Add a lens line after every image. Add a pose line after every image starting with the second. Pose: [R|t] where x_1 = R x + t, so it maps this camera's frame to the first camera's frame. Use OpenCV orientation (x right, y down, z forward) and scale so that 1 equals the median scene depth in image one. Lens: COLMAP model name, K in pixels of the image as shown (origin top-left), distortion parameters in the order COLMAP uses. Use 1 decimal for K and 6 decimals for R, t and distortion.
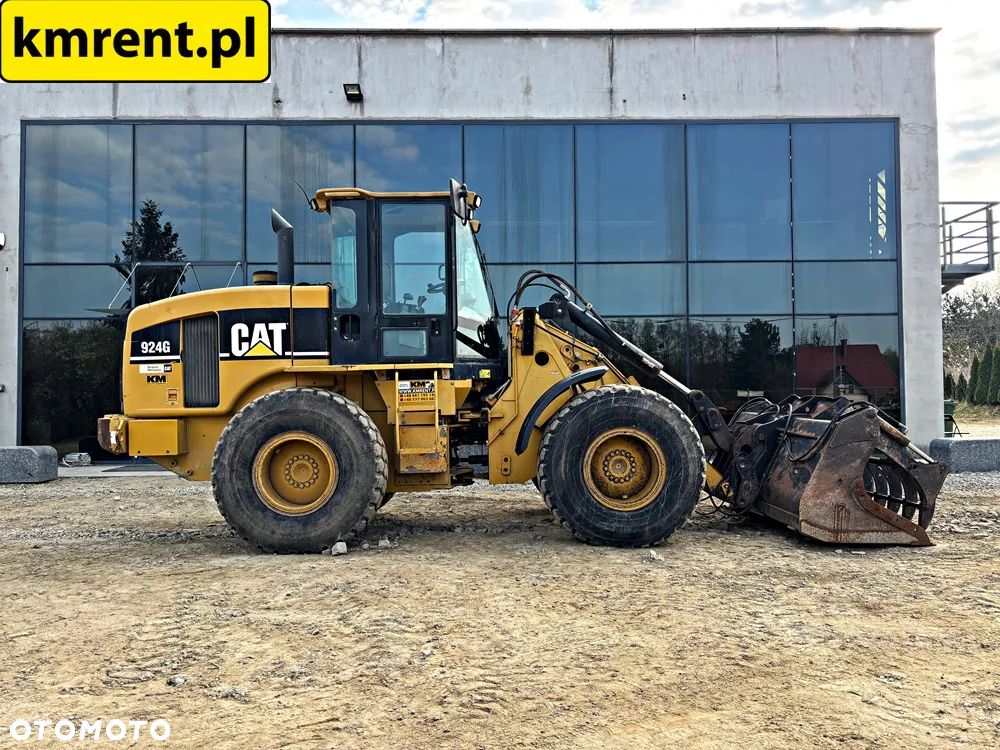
lens RADIAL K [[741.7, 0, 502.1], [0, 741.7, 384.9], [0, 0, 1]] dist [0.045278, -0.047812]
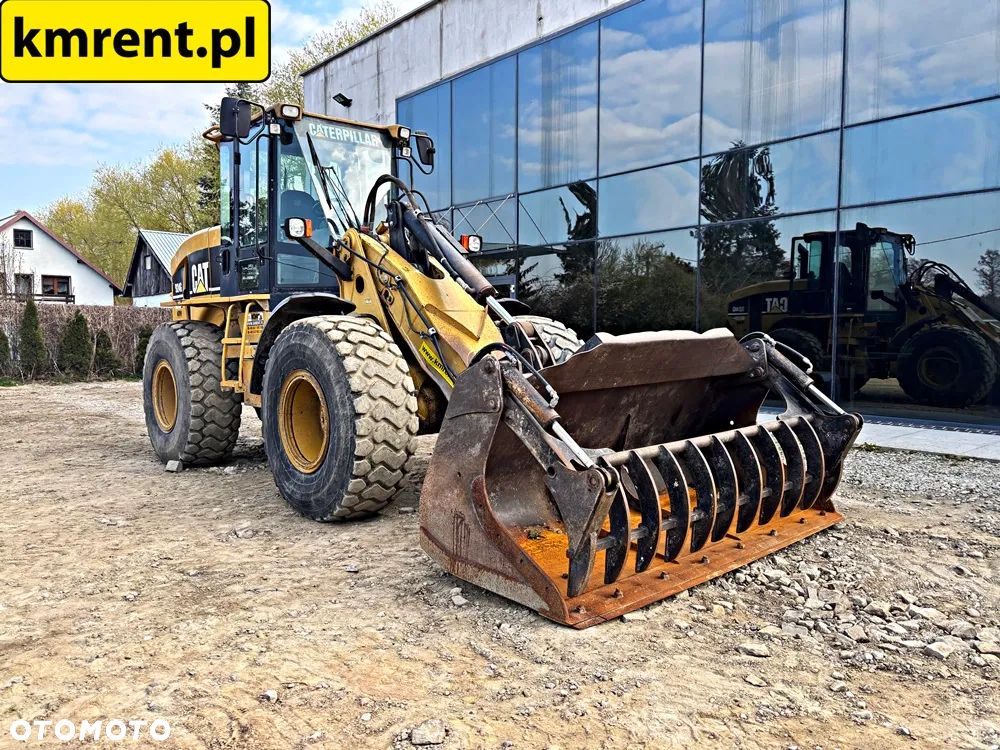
lens RADIAL K [[749.5, 0, 496.3], [0, 749.5, 373.8], [0, 0, 1]] dist [0.044934, -0.047259]
pose [[0.645501, 0.051668, -0.762009, 0.855326], [0.014376, 0.996710, 0.079760, -0.000264], [0.763624, -0.062440, 0.642635, 0.594414]]
